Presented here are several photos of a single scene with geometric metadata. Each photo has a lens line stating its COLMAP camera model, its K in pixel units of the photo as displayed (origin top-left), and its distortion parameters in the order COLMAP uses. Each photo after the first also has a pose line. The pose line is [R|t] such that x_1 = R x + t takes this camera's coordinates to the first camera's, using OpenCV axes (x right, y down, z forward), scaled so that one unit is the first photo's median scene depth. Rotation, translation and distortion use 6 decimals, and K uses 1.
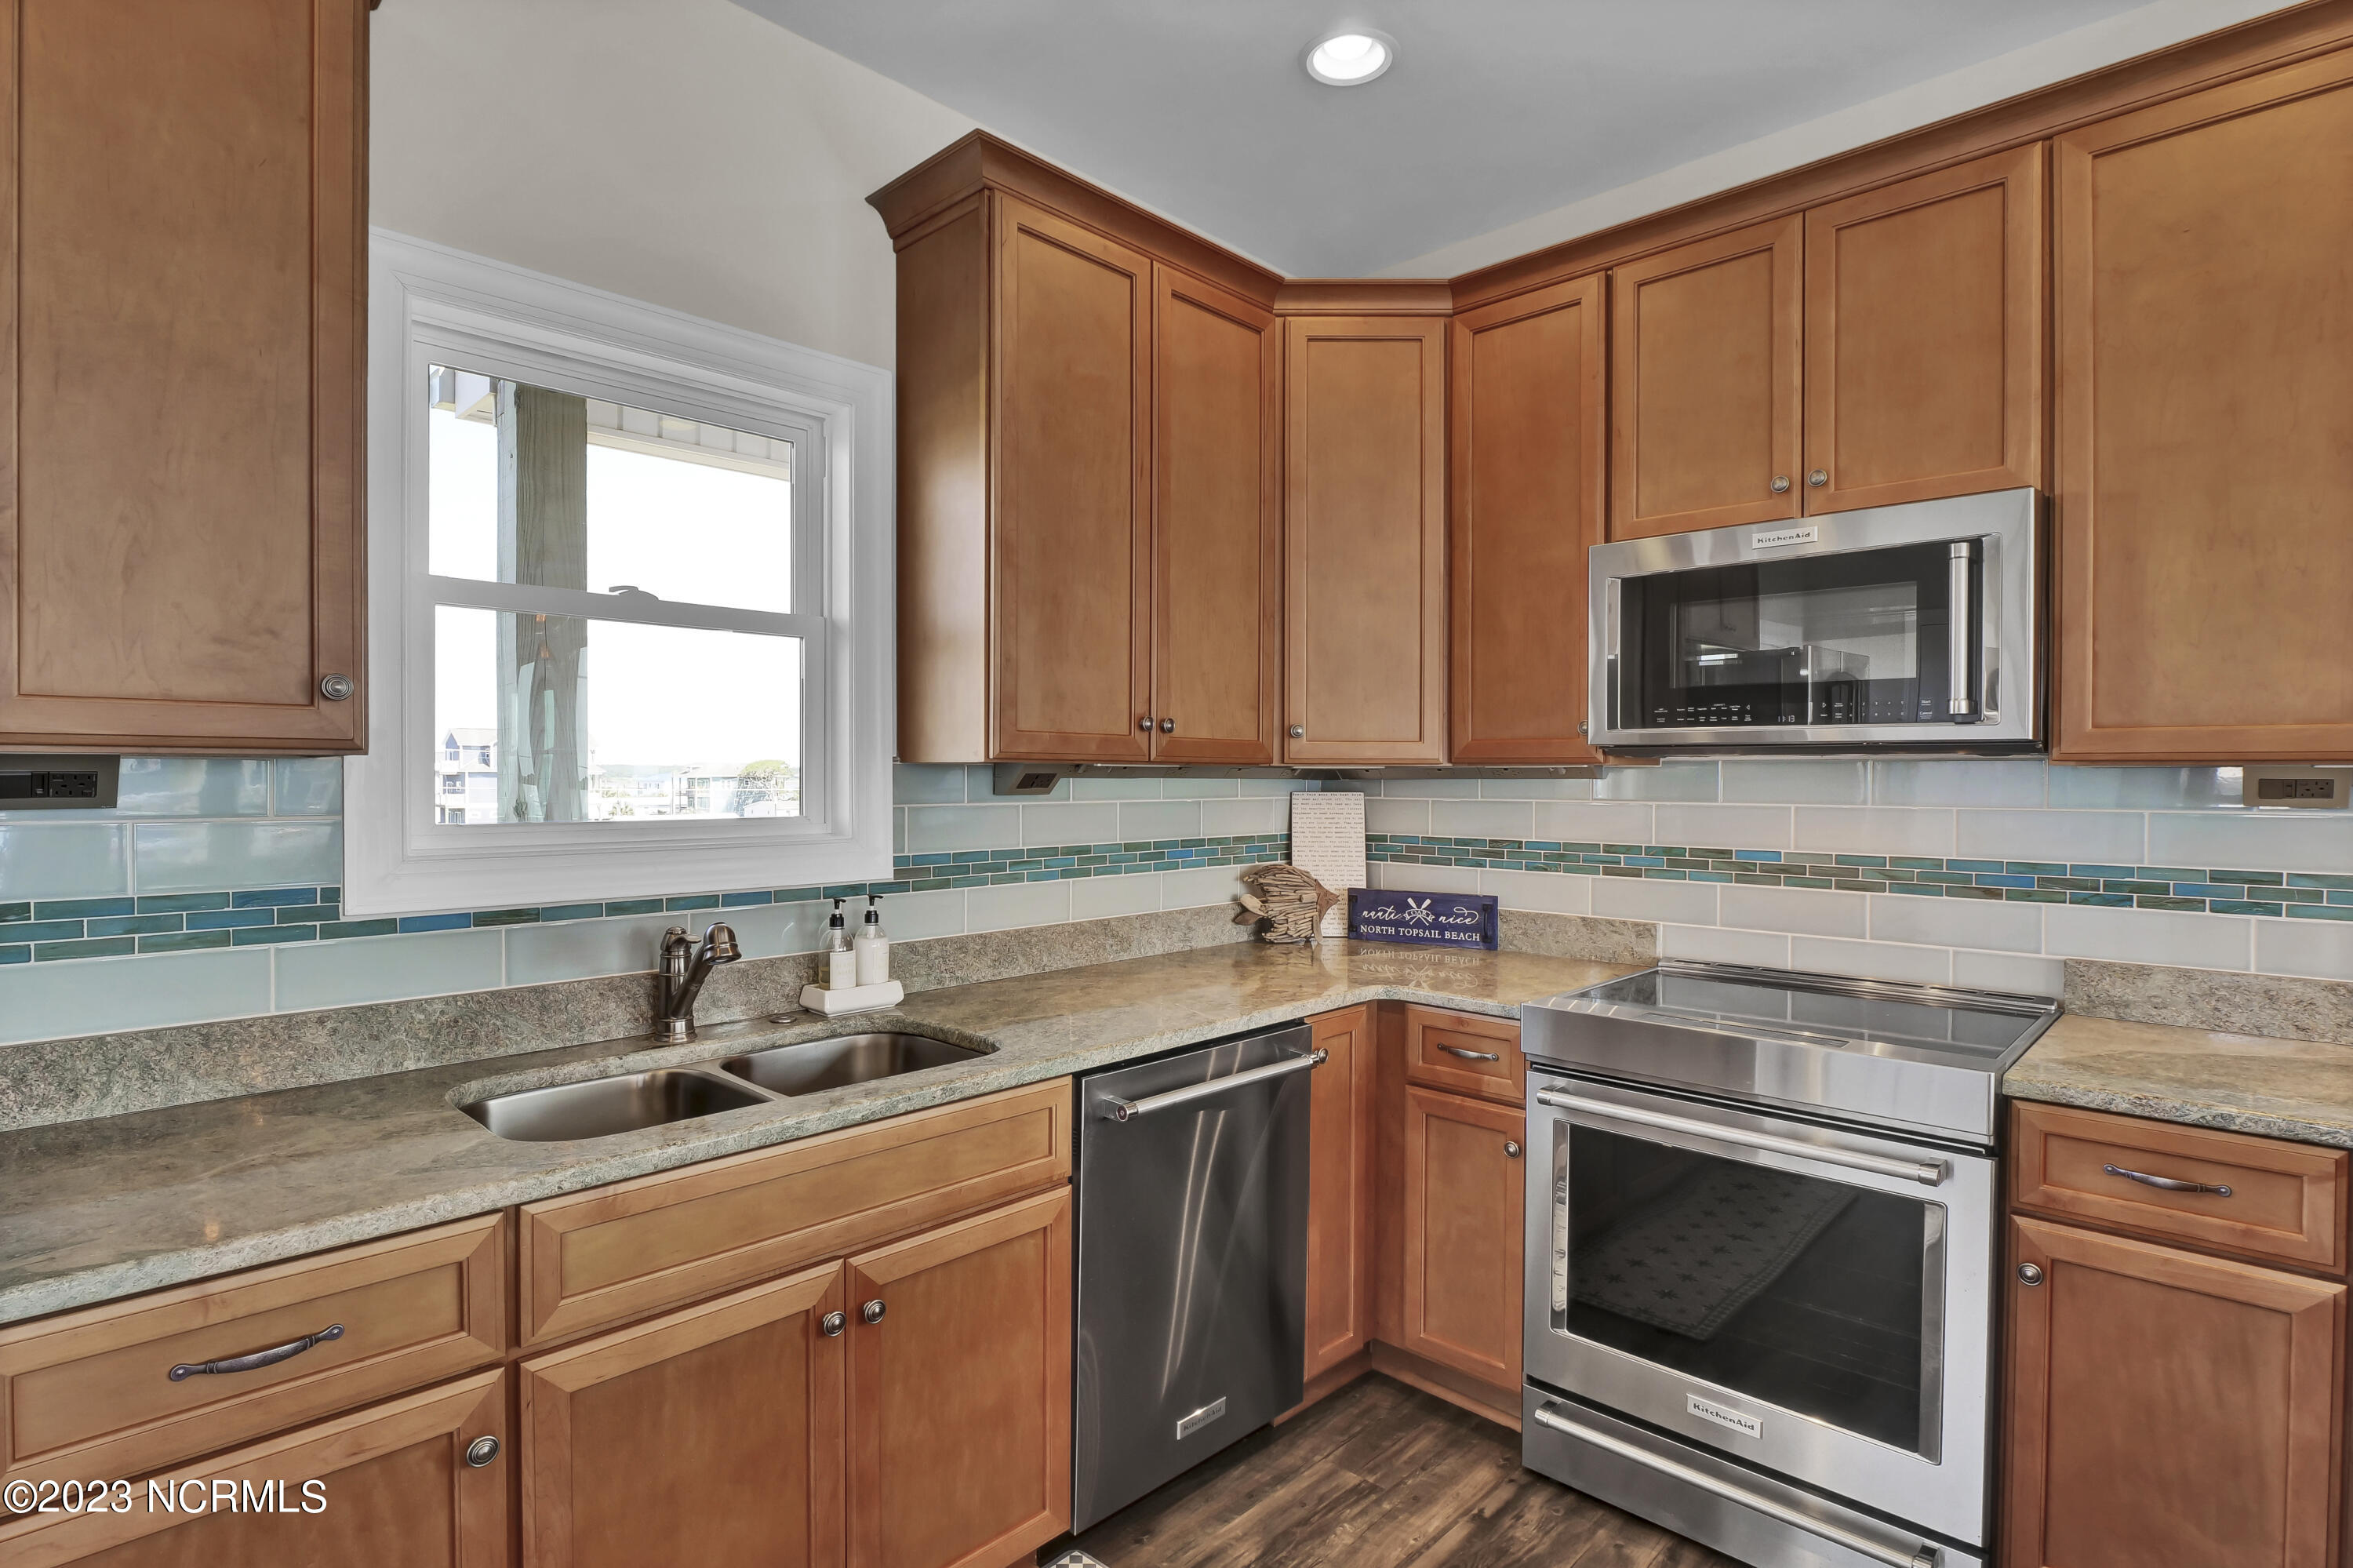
lens RADIAL K [[1173.7, 0, 1172.6], [0, 1173.7, 785.5], [0, 0, 1]] dist [-0.016116, 0.000519]
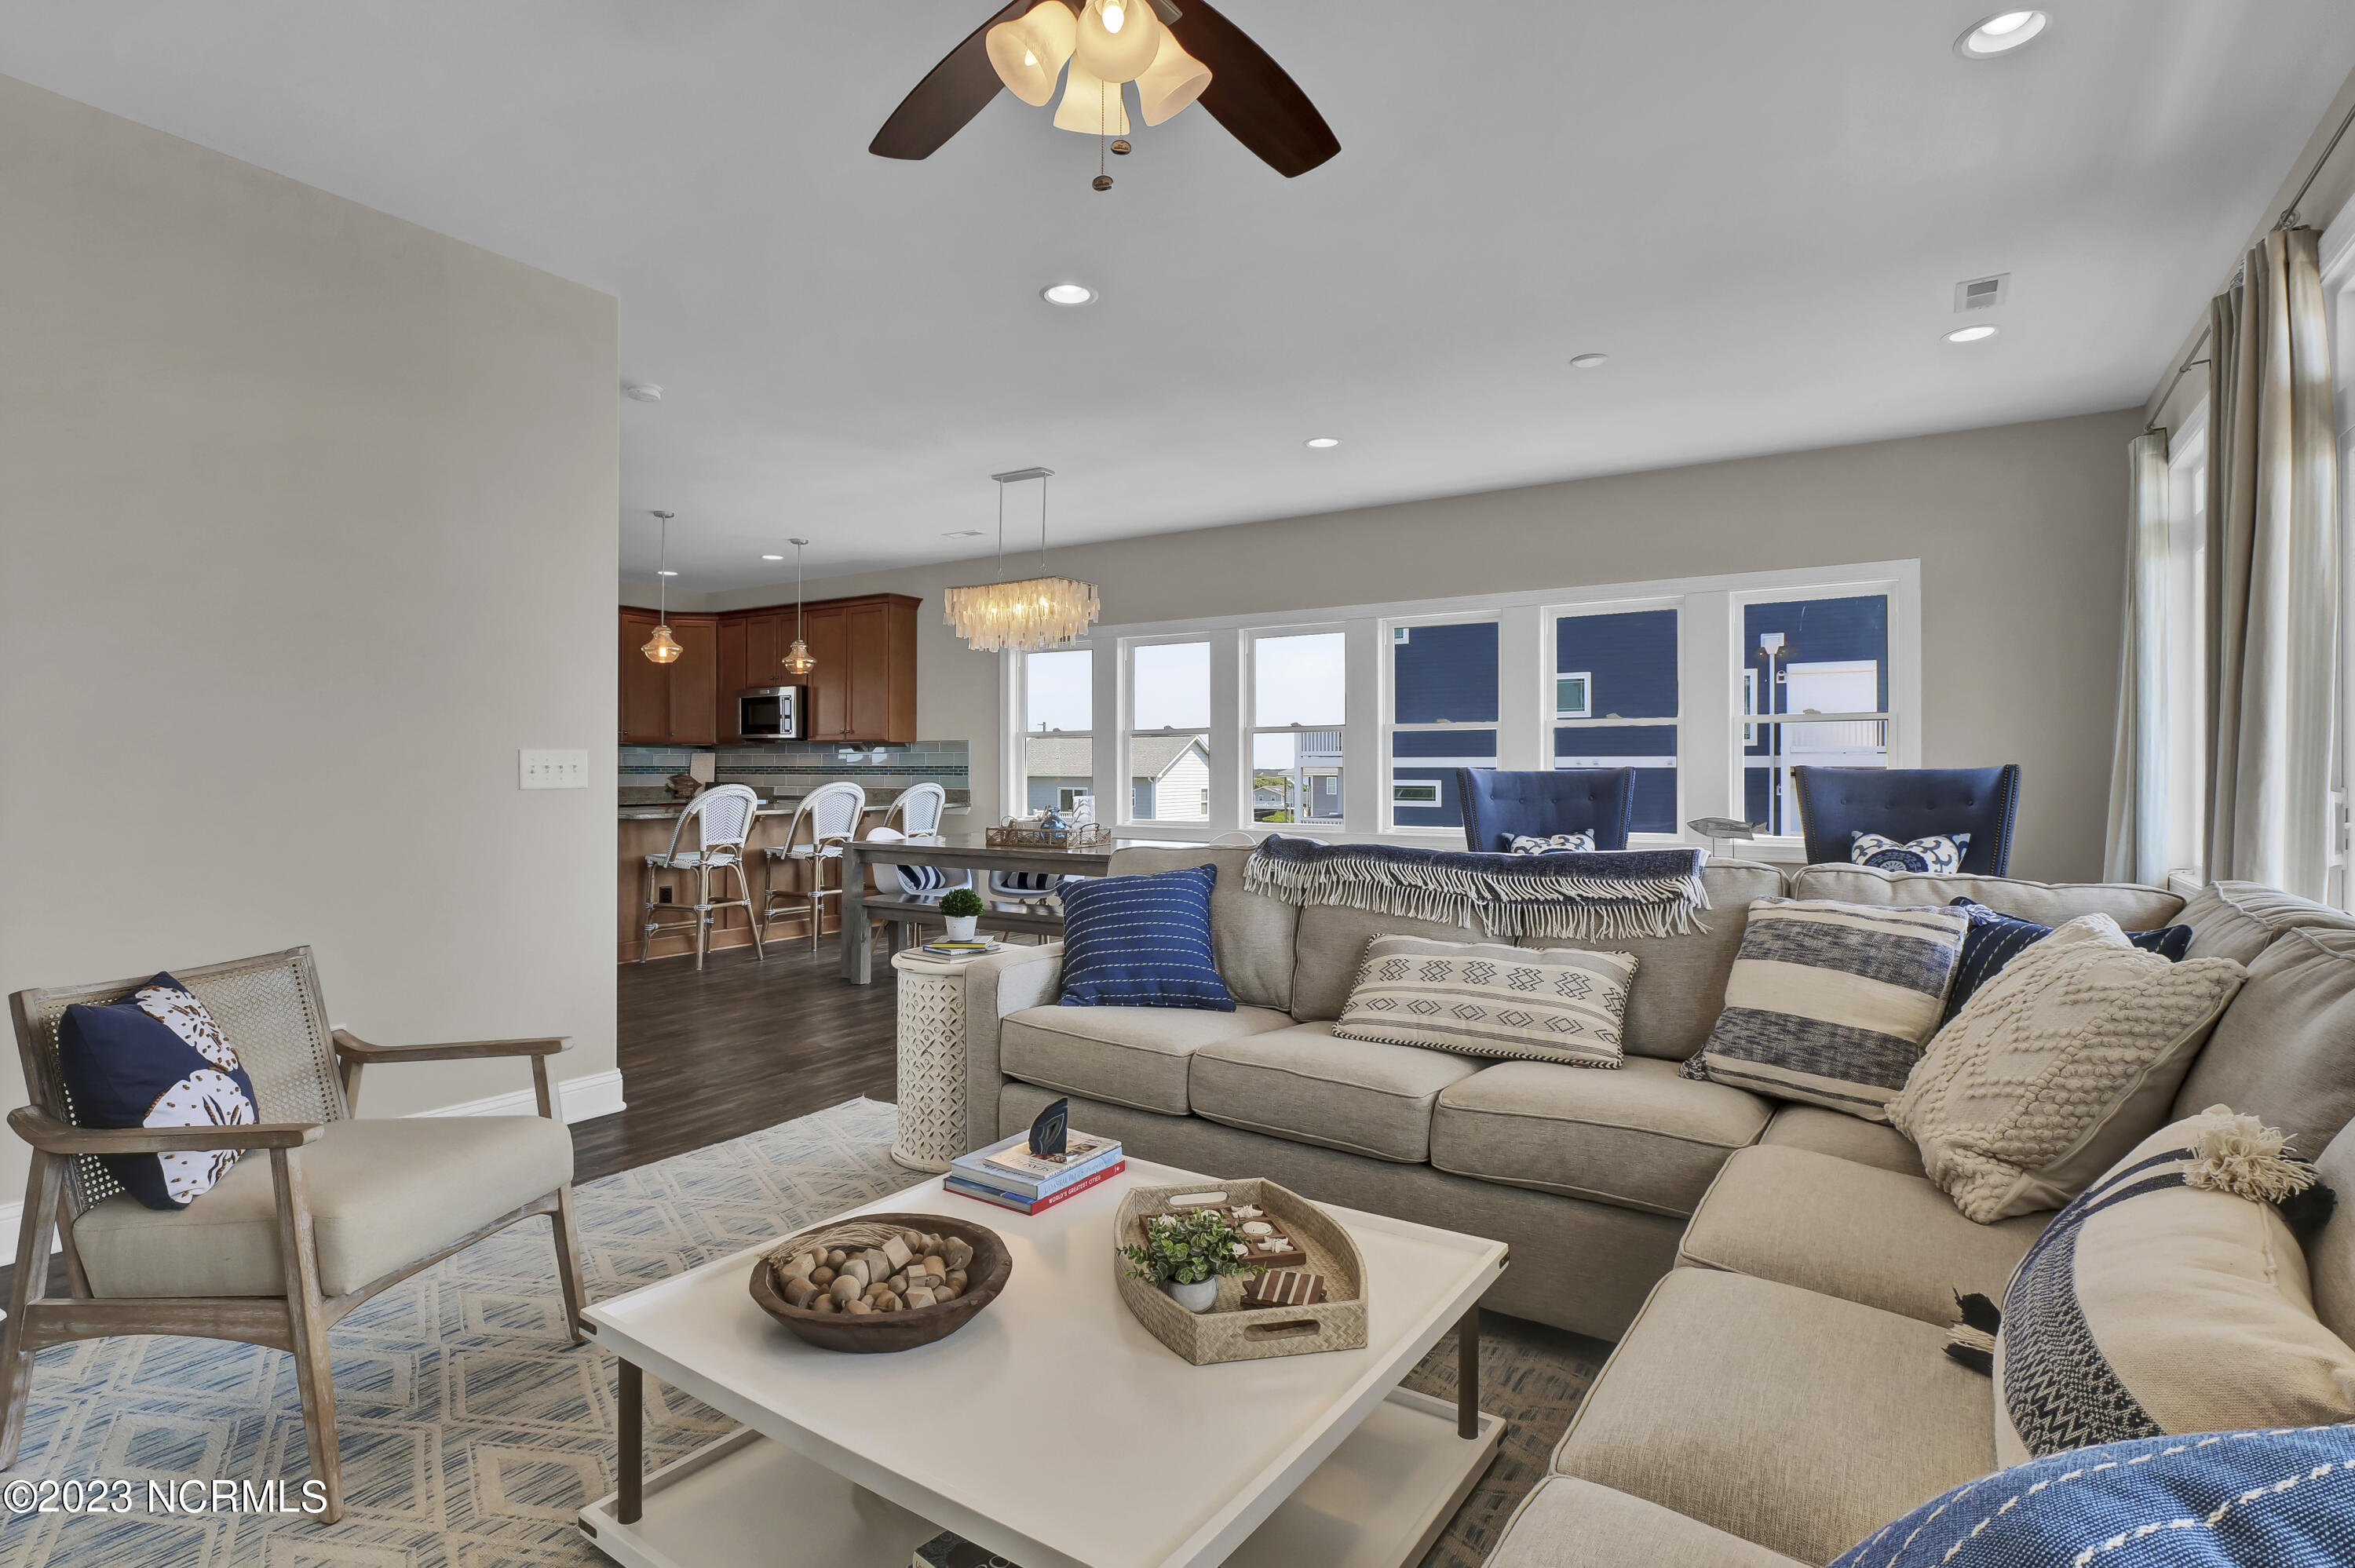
lens RADIAL K [[1174.5, 0, 1176.8], [0, 1174.5, 776.3], [0, 0, 1]] dist [-0.016116, 0.000519]
pose [[0.985350, -0.003767, 0.170503, 1.239405], [0.003565, 0.999993, 0.001495, 0.098519], [-0.170508, -0.000865, 0.985356, -3.463468]]
